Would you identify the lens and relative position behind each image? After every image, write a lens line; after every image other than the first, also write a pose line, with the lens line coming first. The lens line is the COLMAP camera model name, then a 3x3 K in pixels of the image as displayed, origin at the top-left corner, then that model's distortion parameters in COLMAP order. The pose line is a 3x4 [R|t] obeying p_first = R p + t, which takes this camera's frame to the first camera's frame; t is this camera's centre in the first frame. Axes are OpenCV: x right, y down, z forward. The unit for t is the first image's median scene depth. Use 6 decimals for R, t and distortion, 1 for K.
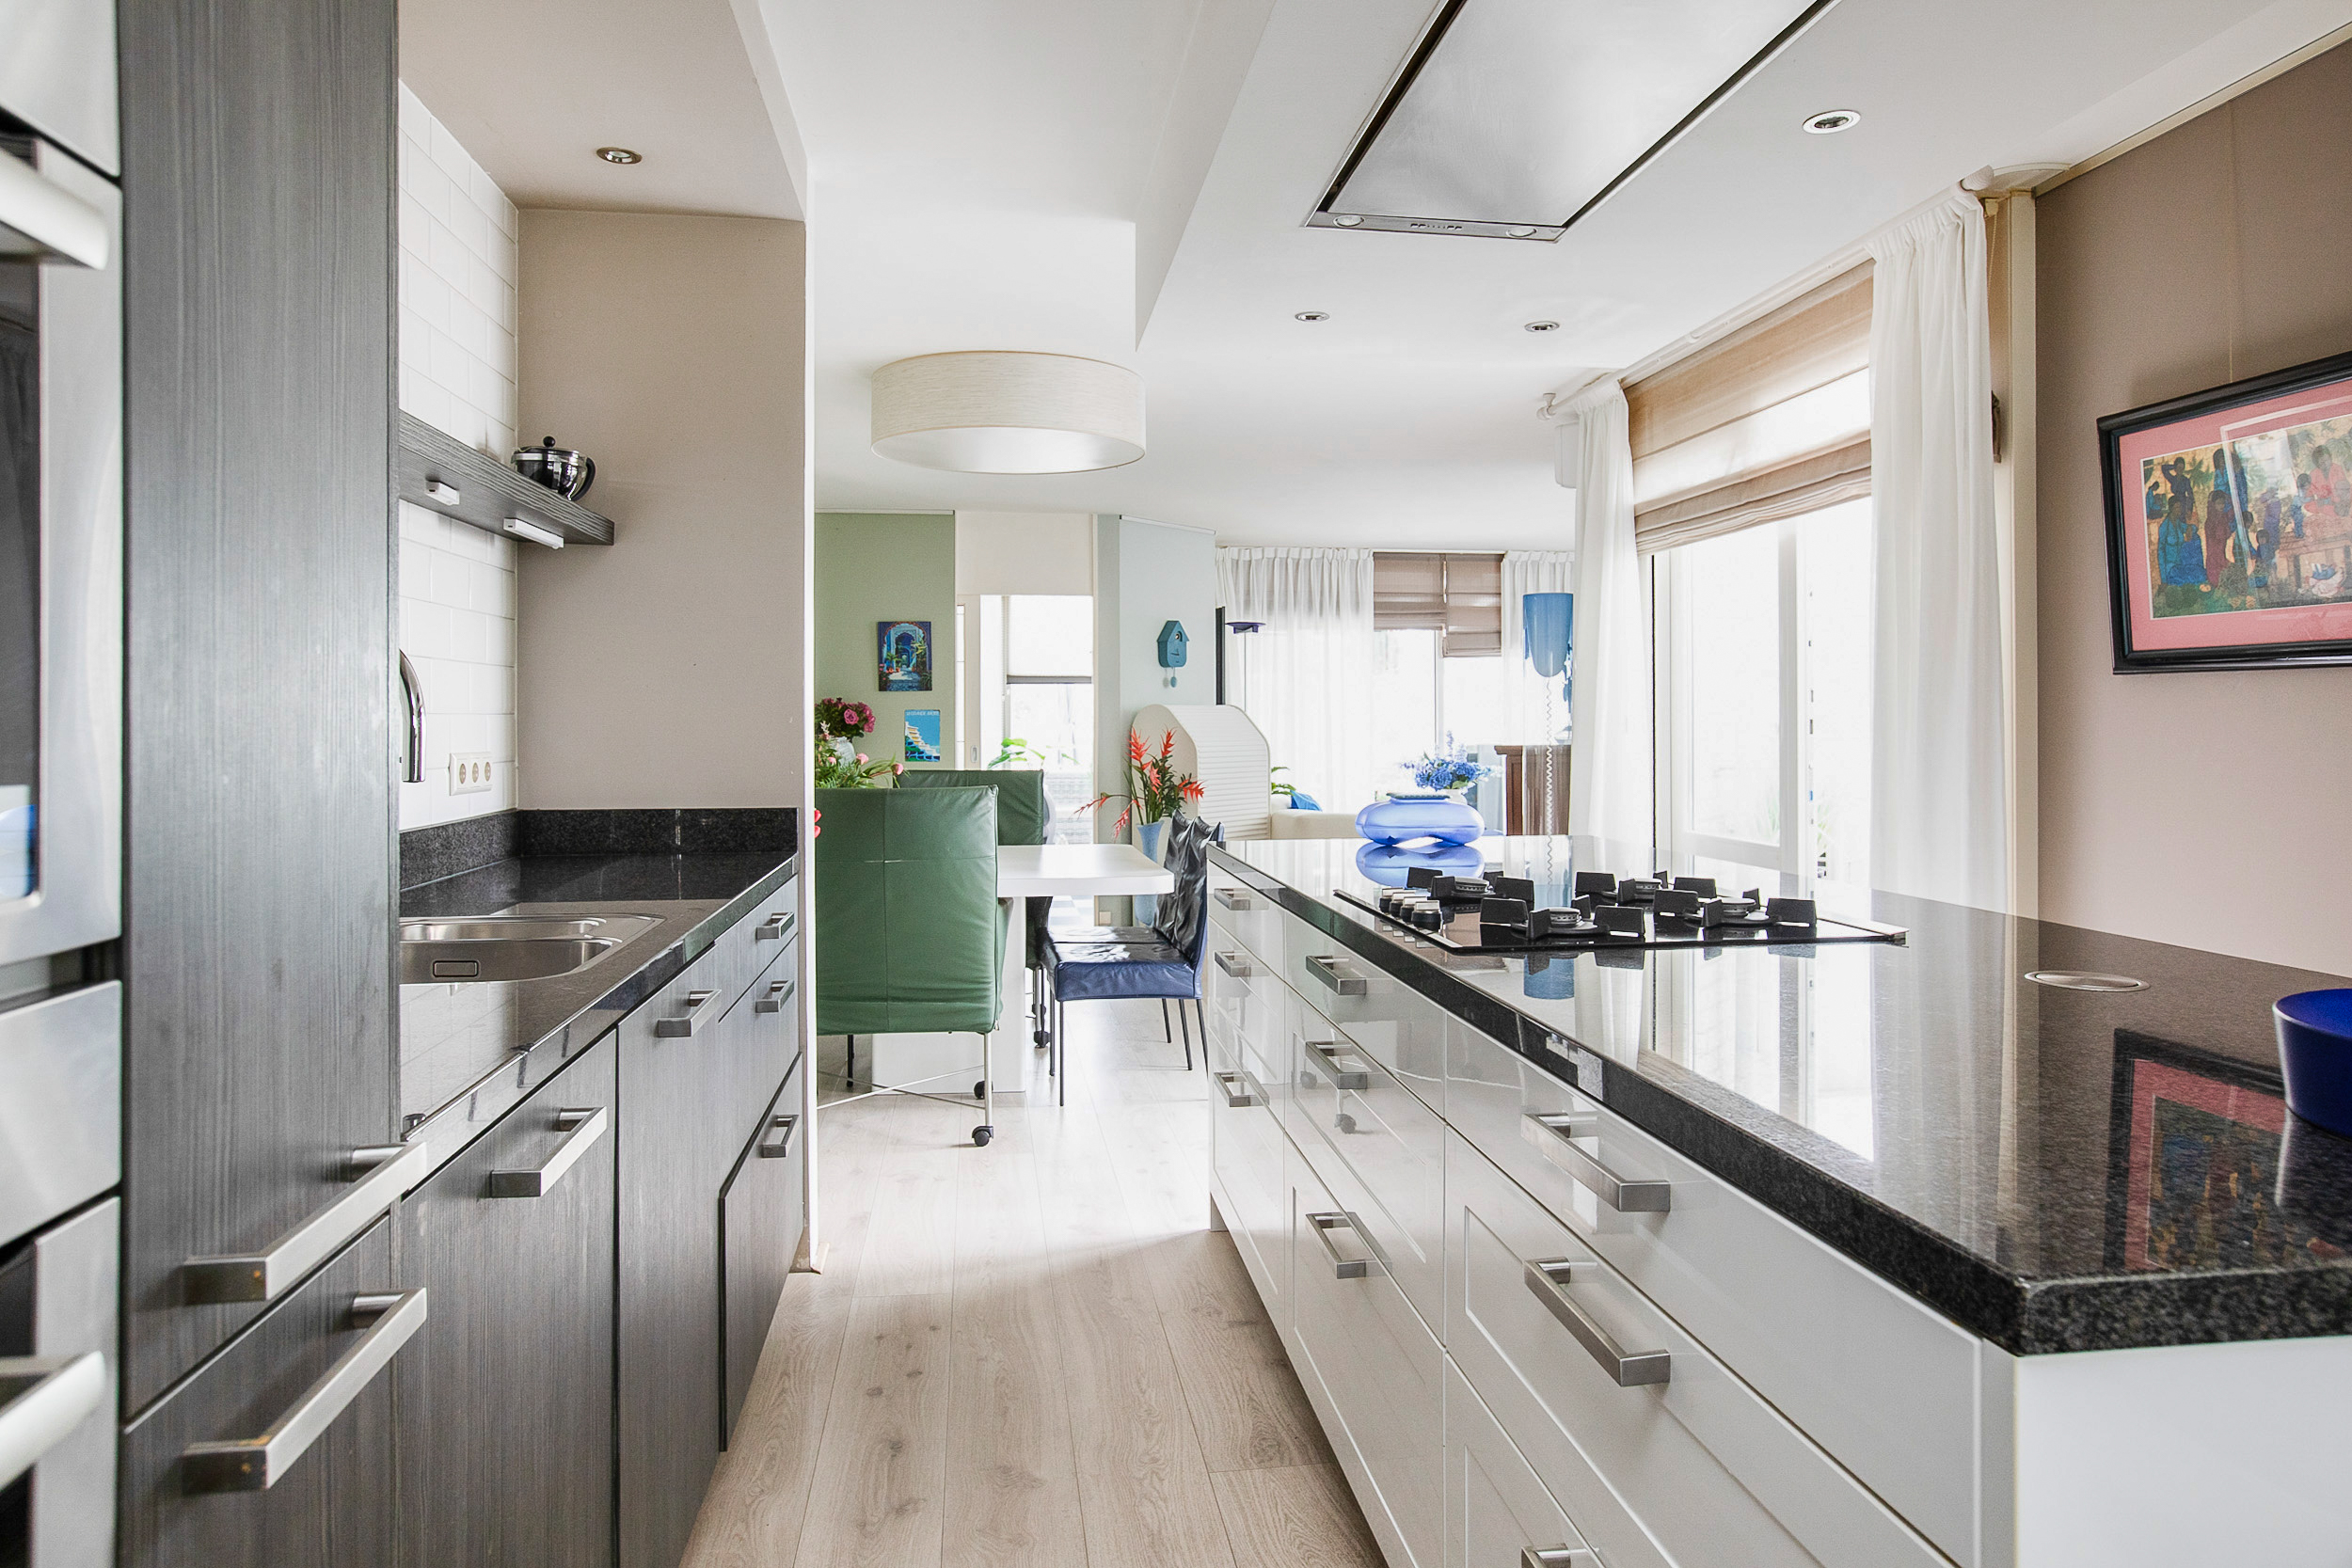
lens RADIAL K [[1485.0, 0, 1177.2], [0, 1485.0, 737.2], [0, 0, 1]] dist [-0.000289, -0.000016]
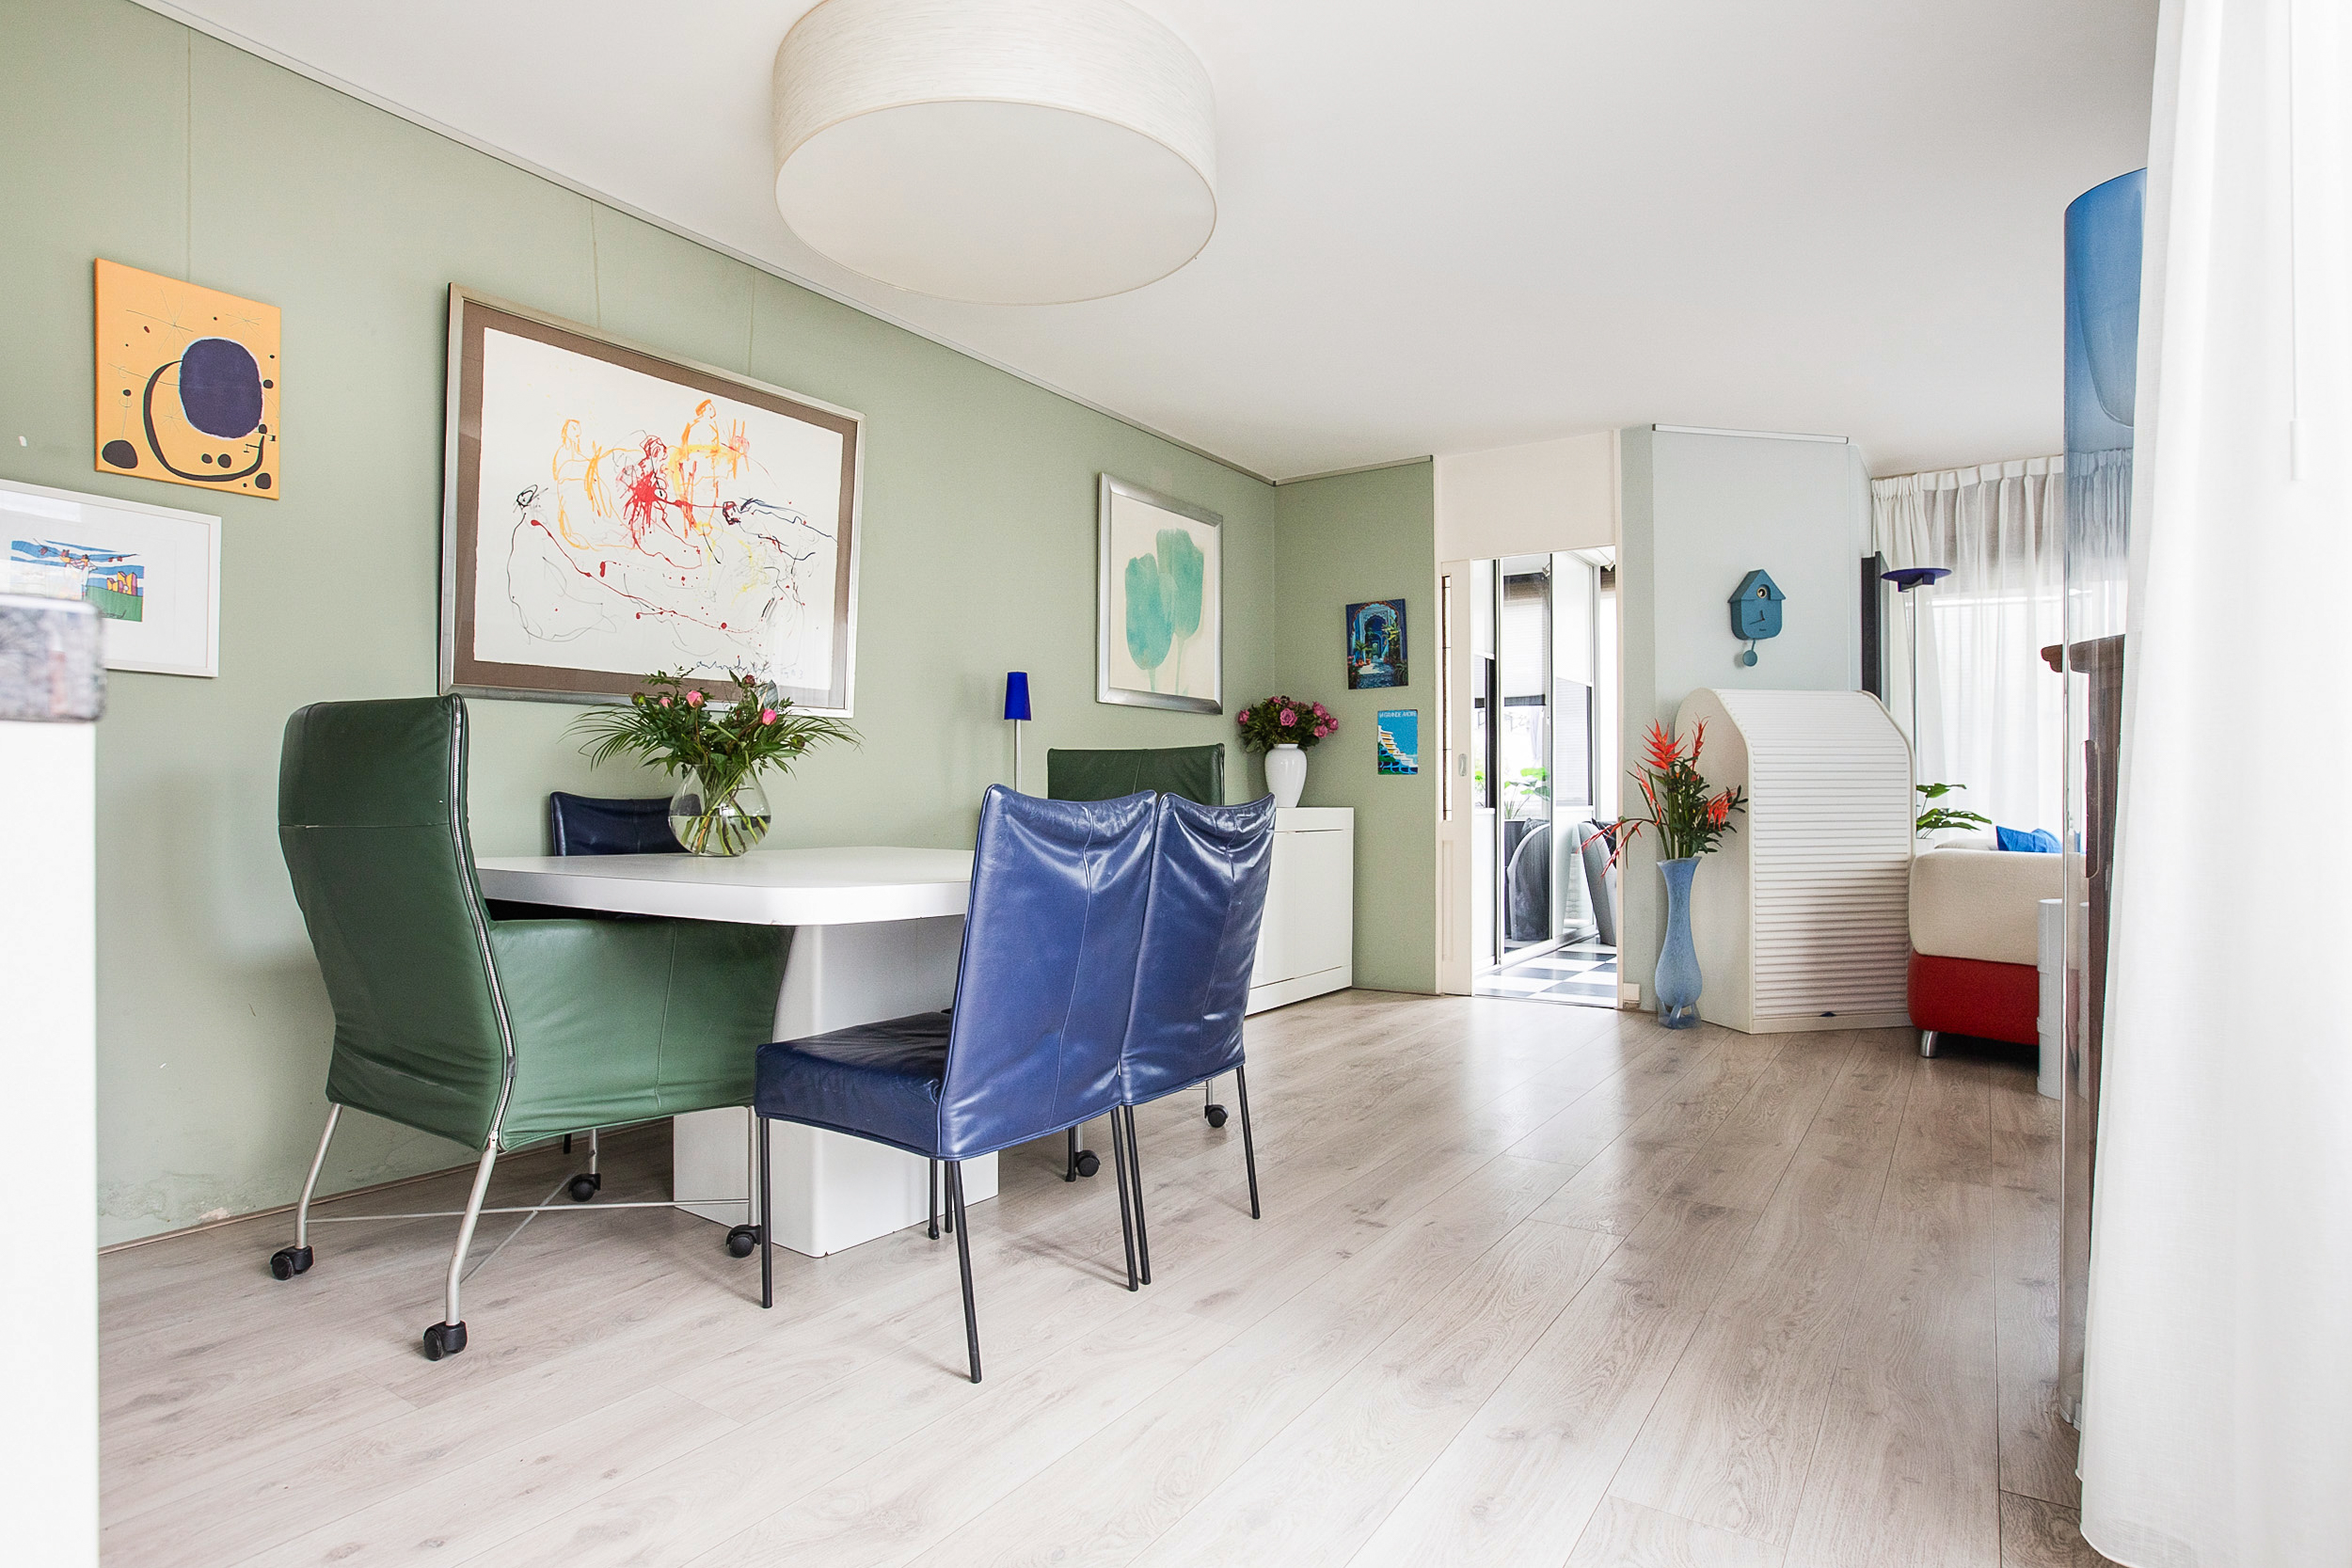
lens RADIAL K [[1241.1, 0, 1176.0], [0, 1241.1, 784.0], [0, 0, 1]] dist [-0.078168, 0.069246]
pose [[0.756748, -0.005913, -0.653680, 0.174049], [-0.000272, 0.999956, -0.009360, 0.027748], [0.653706, 0.007261, 0.756714, 0.417768]]
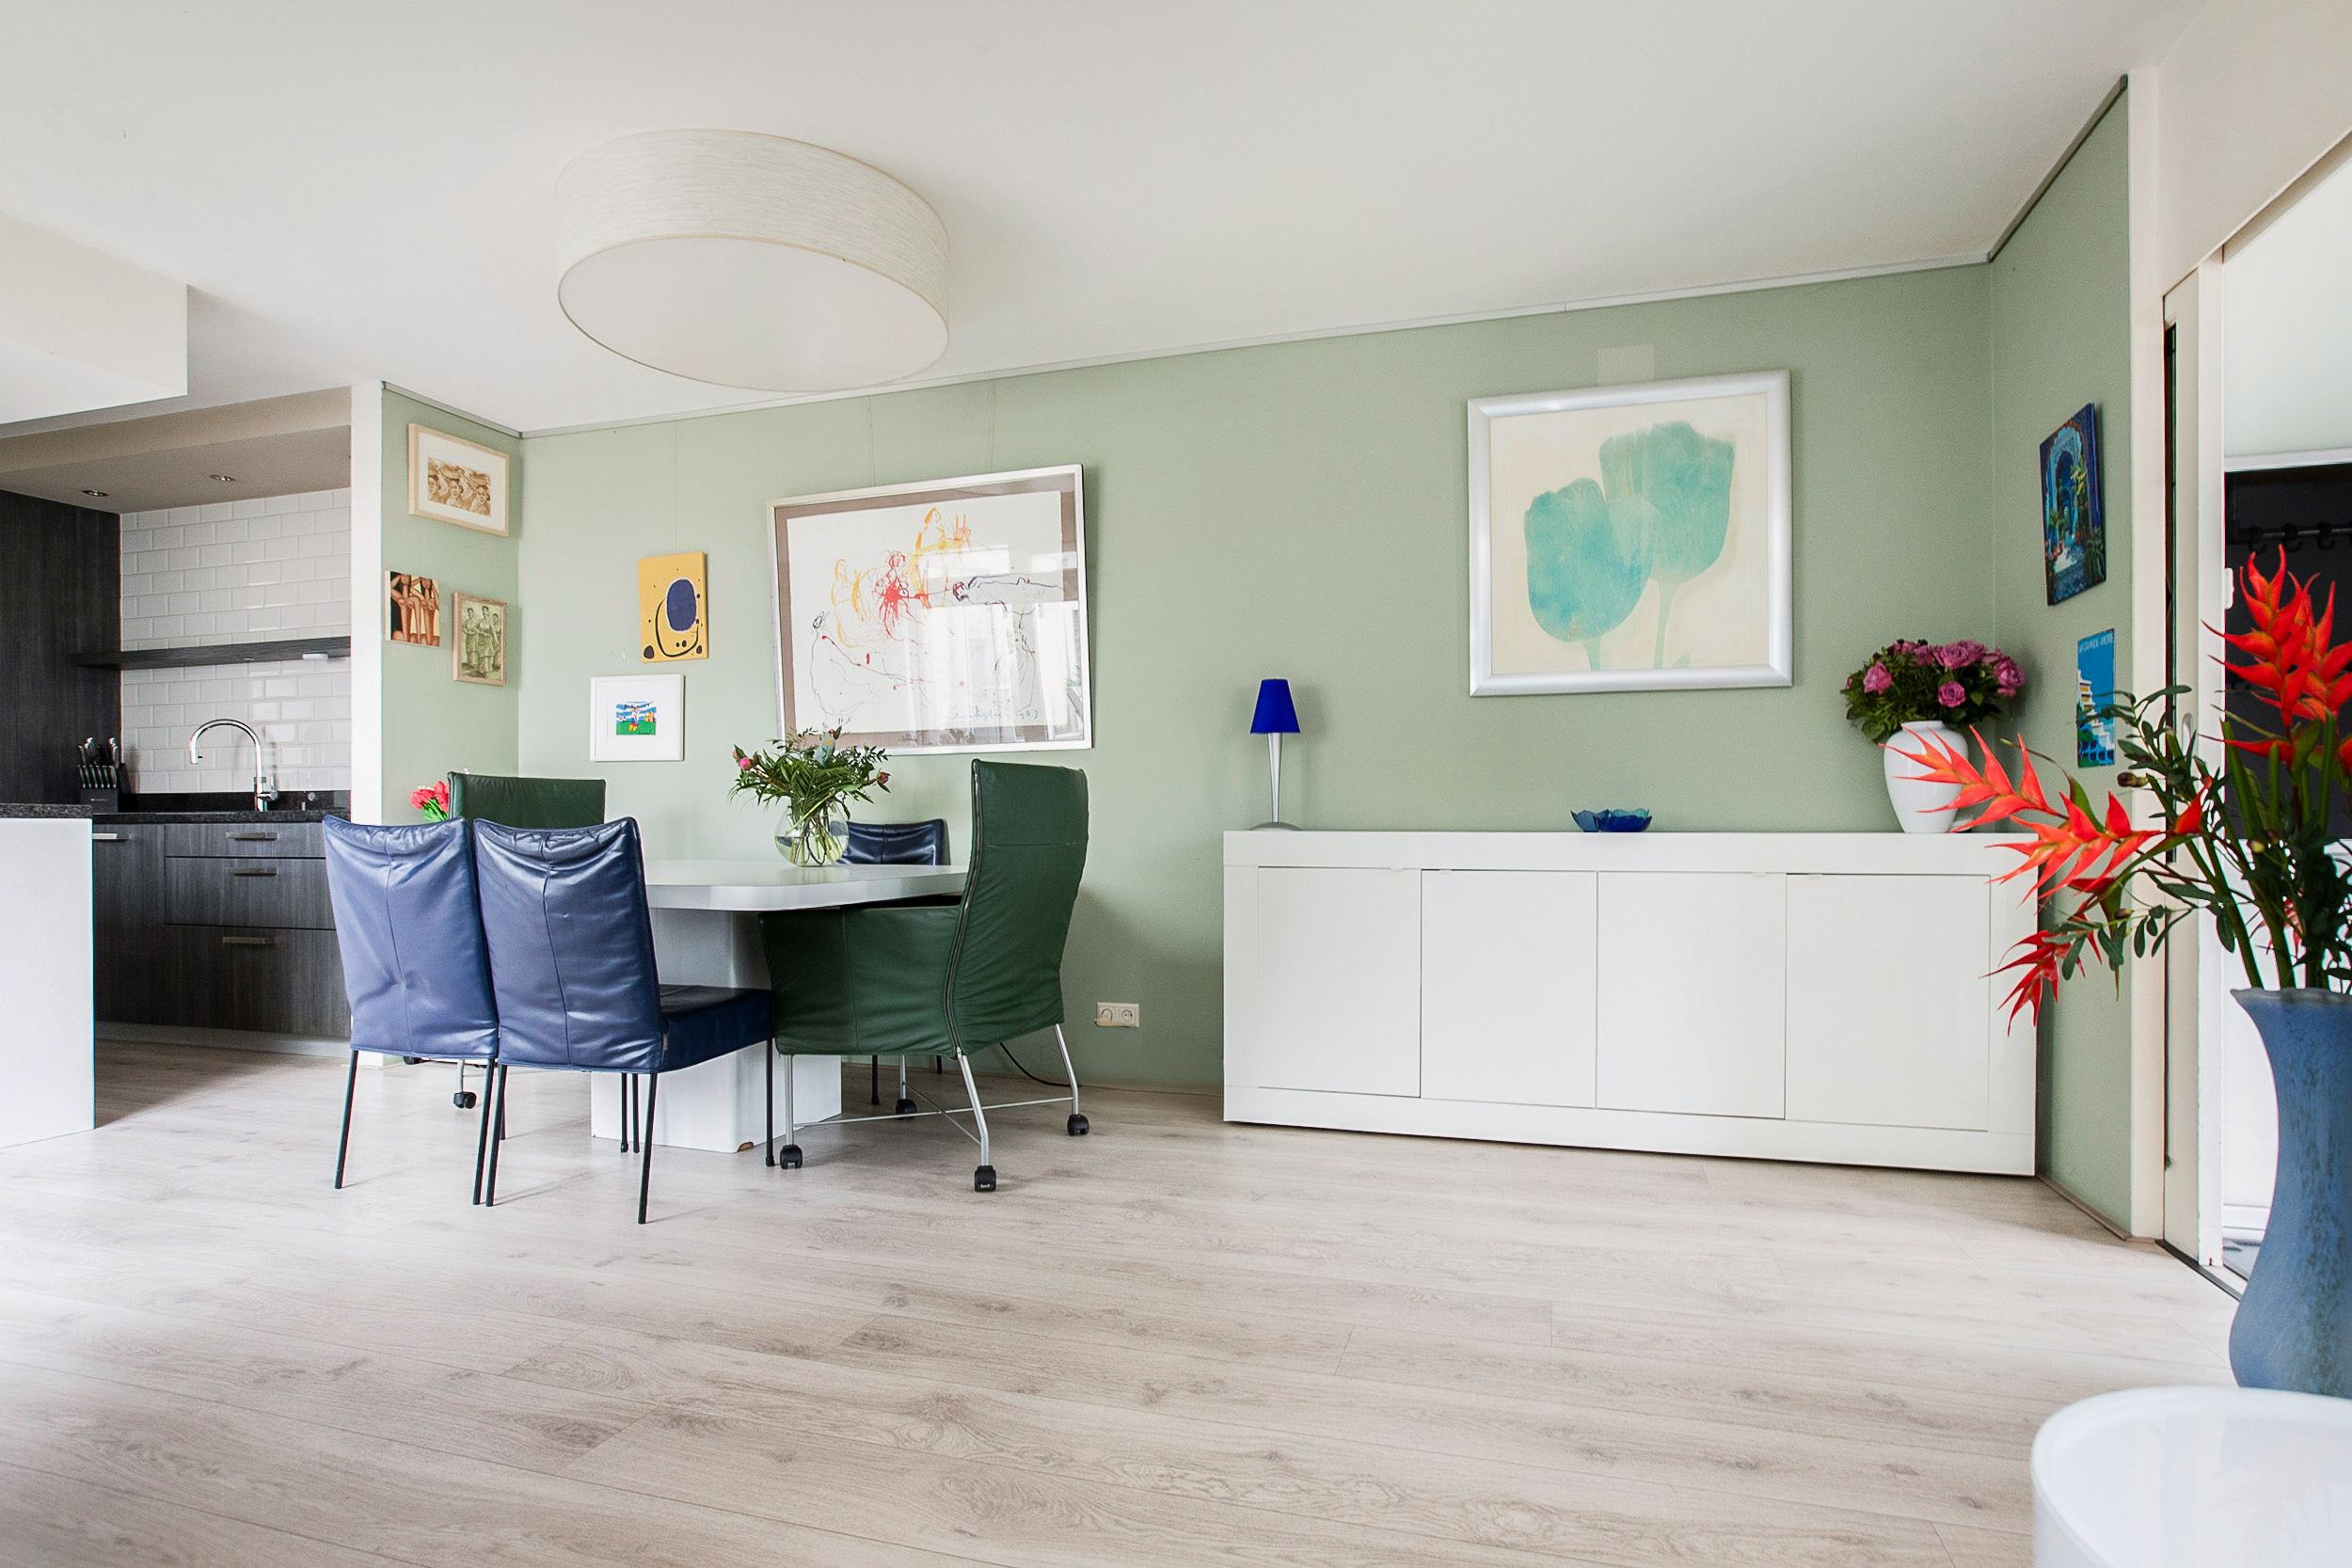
lens RADIAL K [[1235.6, 0, 1177.5], [0, 1235.6, 826.5], [0, 0, 1]] dist [-0.048113, 0.031645]
pose [[-0.416661, 0.005020, -0.909048, 0.218464], [0.006467, 0.999976, 0.002558, 0.029509], [0.909039, -0.004813, -0.416683, 0.914133]]
